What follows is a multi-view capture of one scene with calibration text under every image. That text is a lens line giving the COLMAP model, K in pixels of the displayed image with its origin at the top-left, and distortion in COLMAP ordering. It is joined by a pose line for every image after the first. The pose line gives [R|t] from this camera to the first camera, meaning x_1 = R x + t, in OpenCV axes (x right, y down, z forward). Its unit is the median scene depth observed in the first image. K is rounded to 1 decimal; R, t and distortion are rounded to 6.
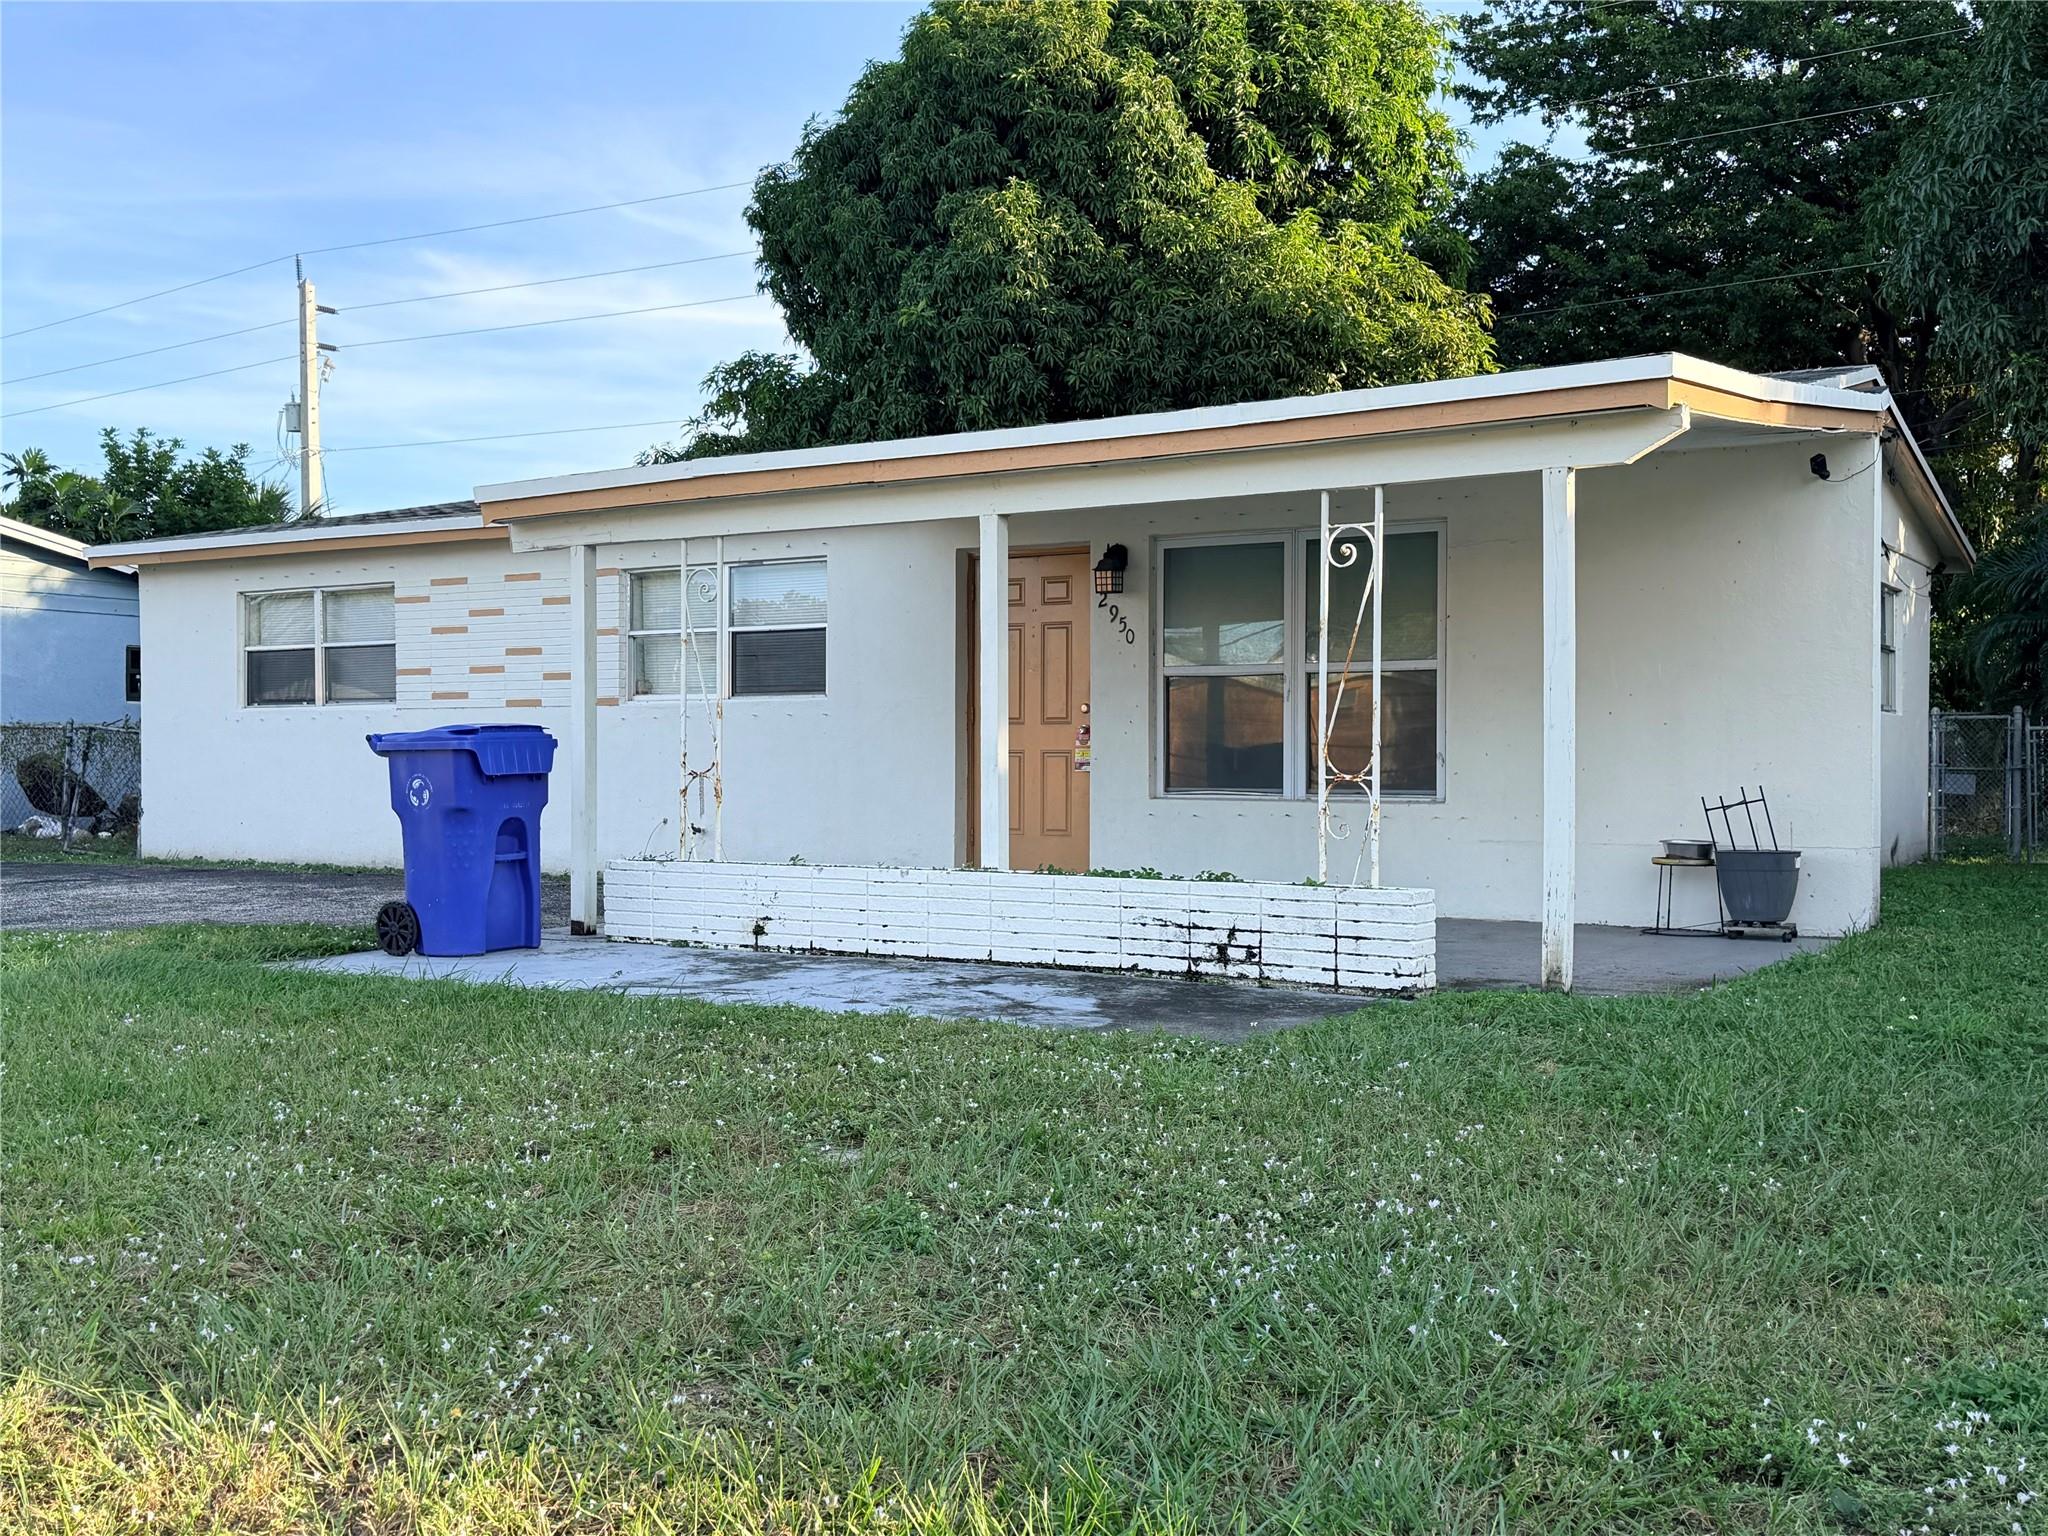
lens RADIAL K [[2072.8, 0, 1021.2], [0, 2072.8, 769.9], [0, 0, 1]] dist [0.136584, 0.000000]
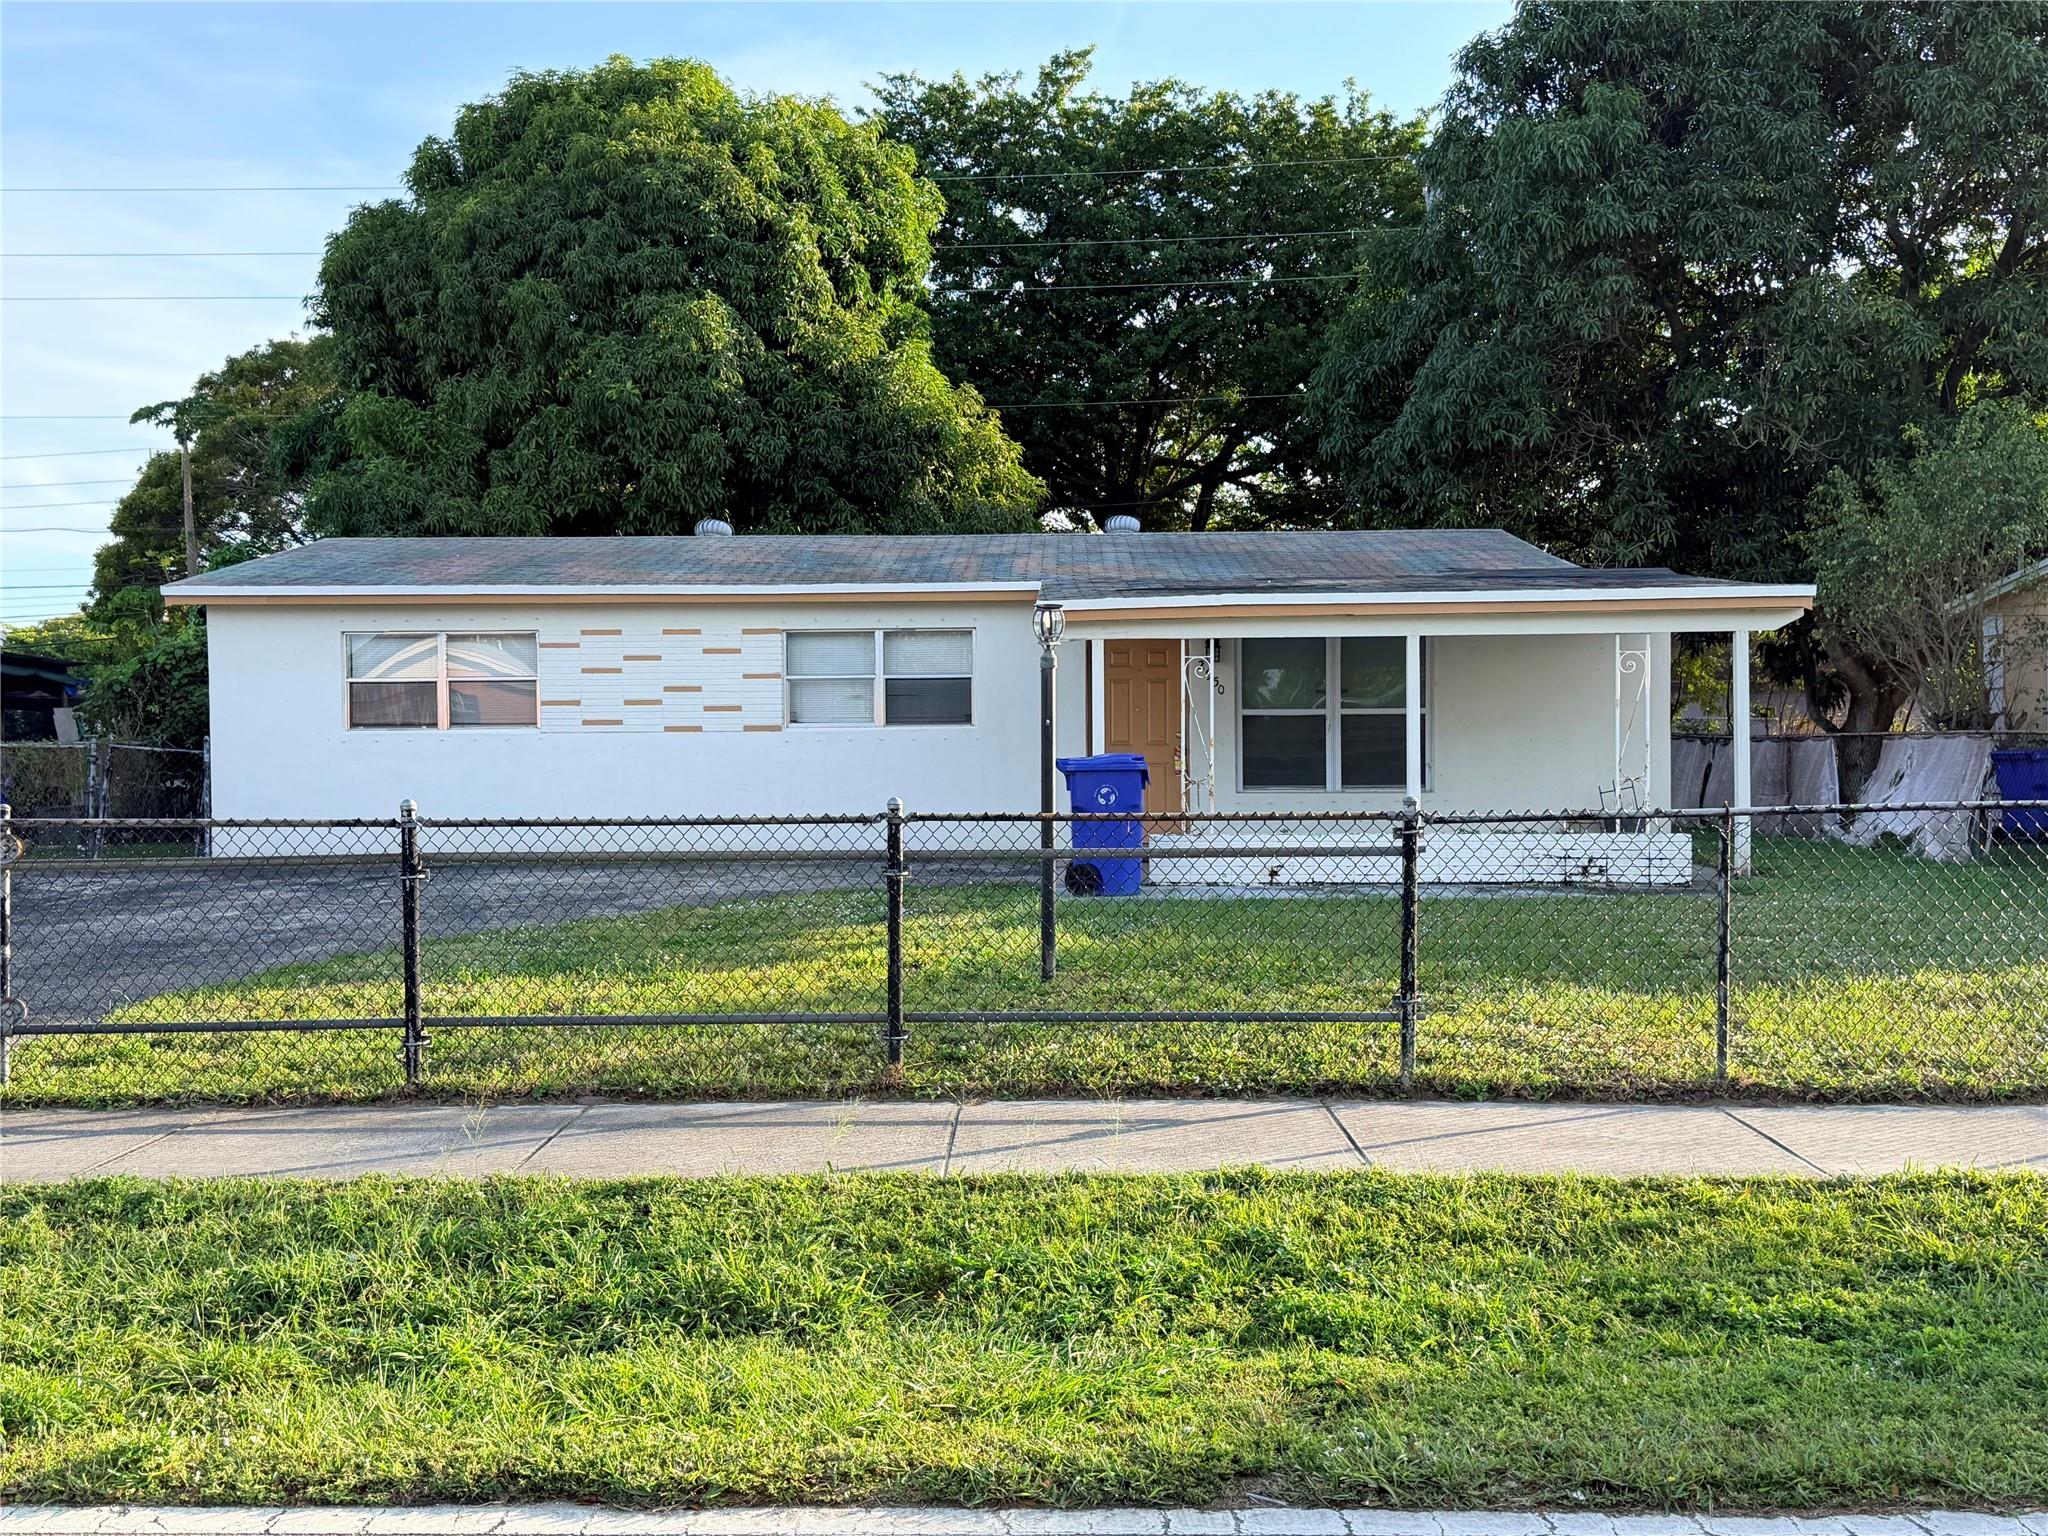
lens RADIAL K [[2072.8, 0, 1029.1], [0, 2072.8, 765.2], [0, 0, 1]] dist [0.136584, 0.000000]
pose [[0.851557, -0.011984, 0.524125, -0.704442], [0.010344, 0.999928, 0.006057, -0.014311], [-0.524160, 0.000264, 0.851620, -0.205354]]
